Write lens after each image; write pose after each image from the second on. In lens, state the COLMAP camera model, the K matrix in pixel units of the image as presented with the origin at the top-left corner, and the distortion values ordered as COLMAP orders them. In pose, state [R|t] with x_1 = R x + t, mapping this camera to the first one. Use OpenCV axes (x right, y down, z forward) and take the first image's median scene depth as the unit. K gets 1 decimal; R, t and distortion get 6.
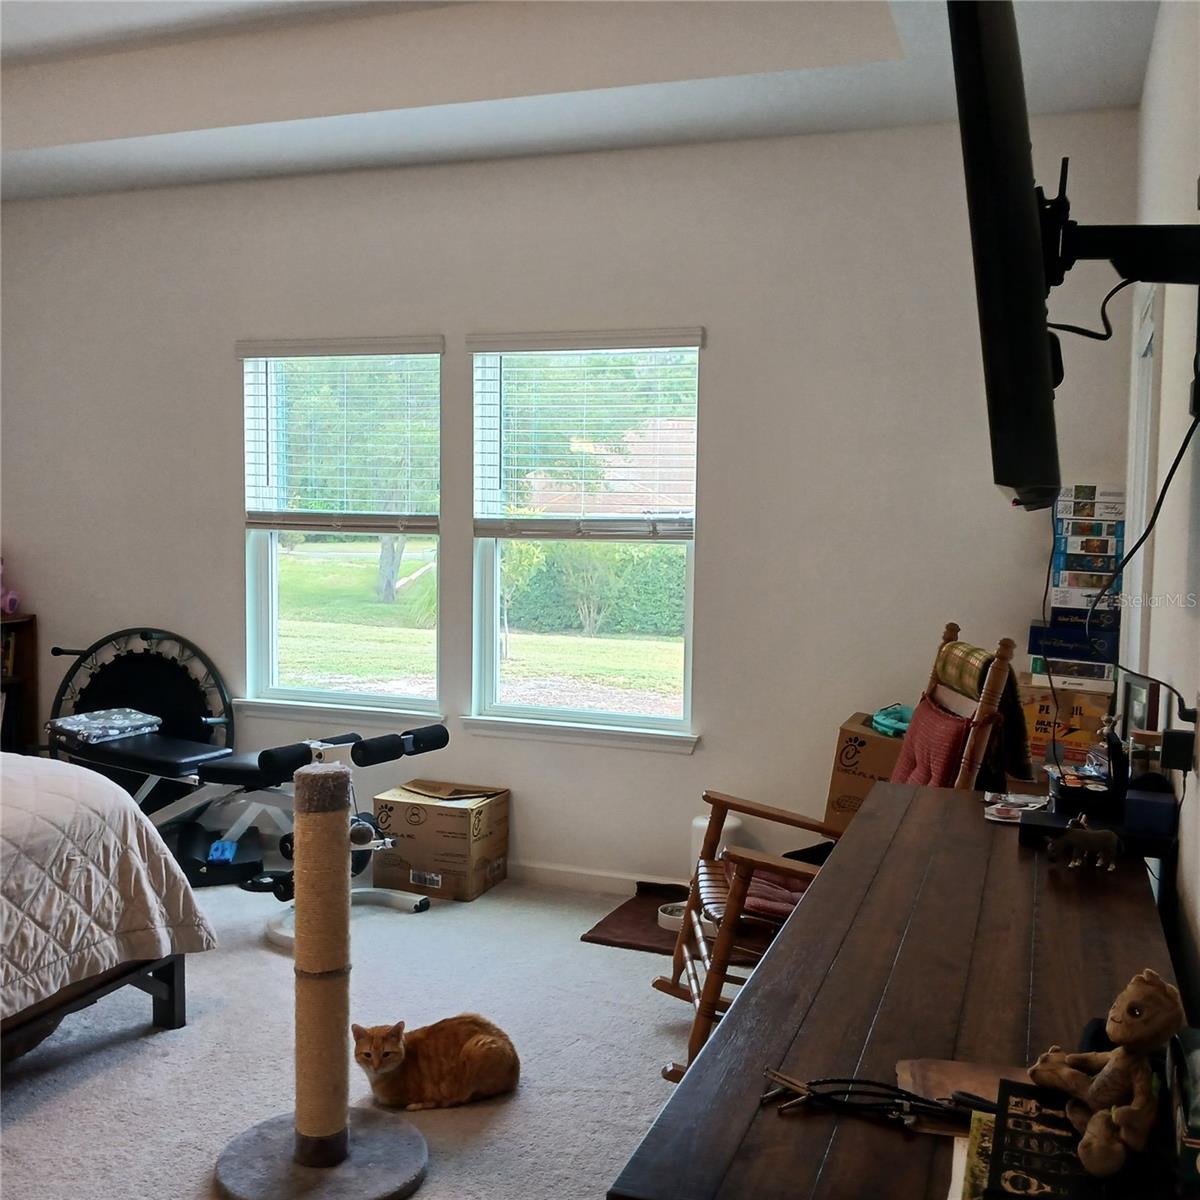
lens RADIAL K [[1233.3, 0, 604.8], [0, 1233.3, 605.3], [0, 0, 1]] dist [0.098847, -0.234481]
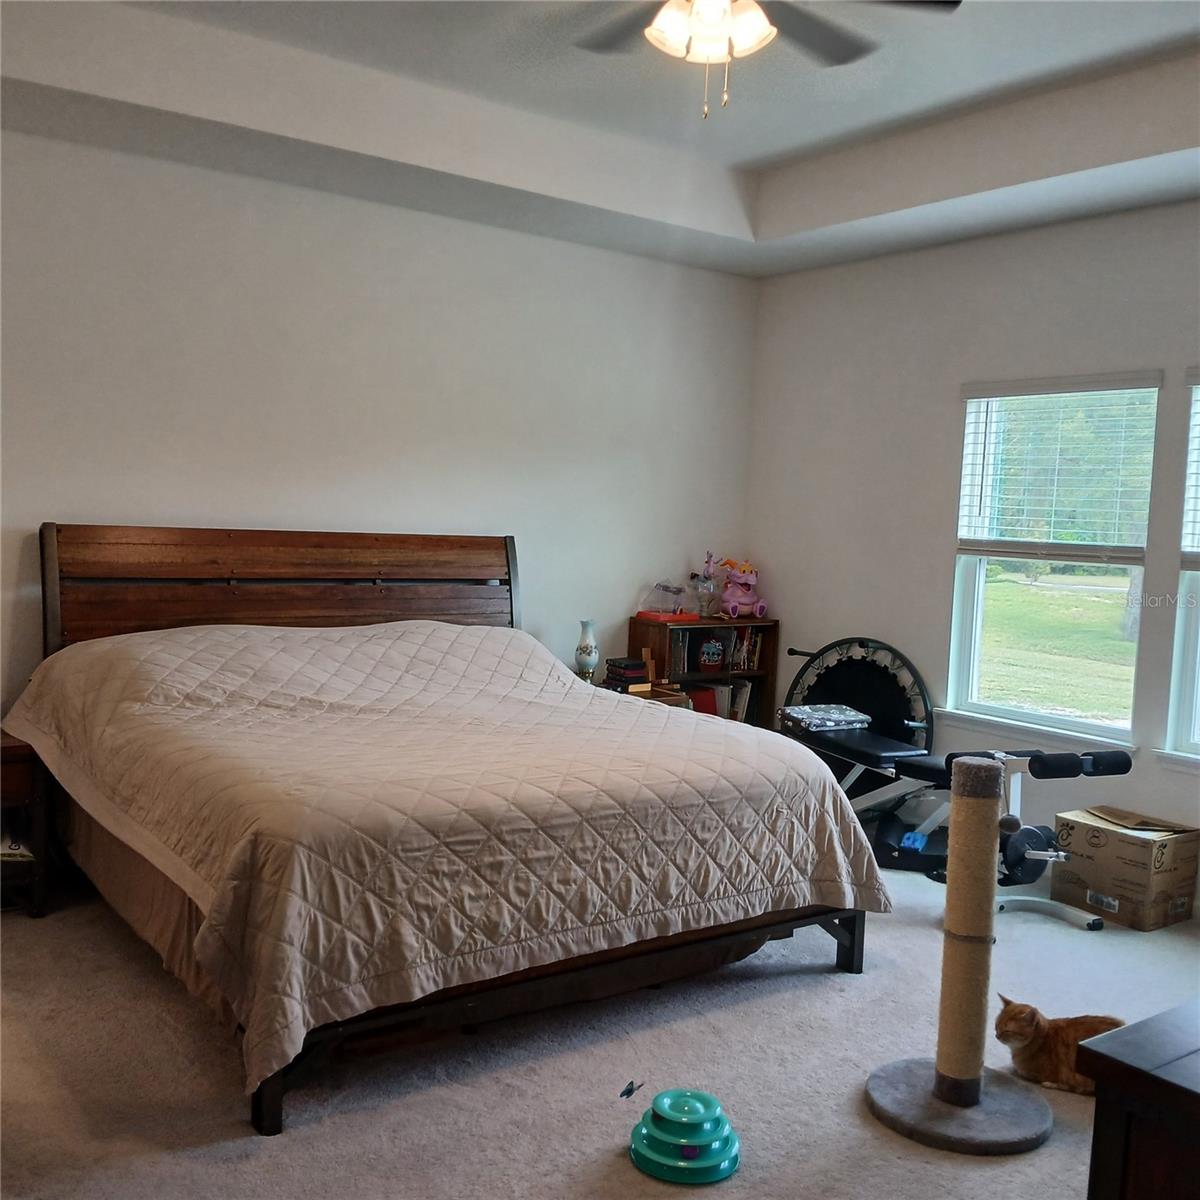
lens RADIAL K [[1233.3, 0, 604.8], [0, 1233.3, 605.3], [0, 0, 1]] dist [0.098847, -0.234481]
pose [[0.832978, 0.061205, -0.549911, 0.084919], [-0.073902, 0.997265, -0.000948, 0.010678], [0.548349, 0.041429, 0.835223, -0.126136]]
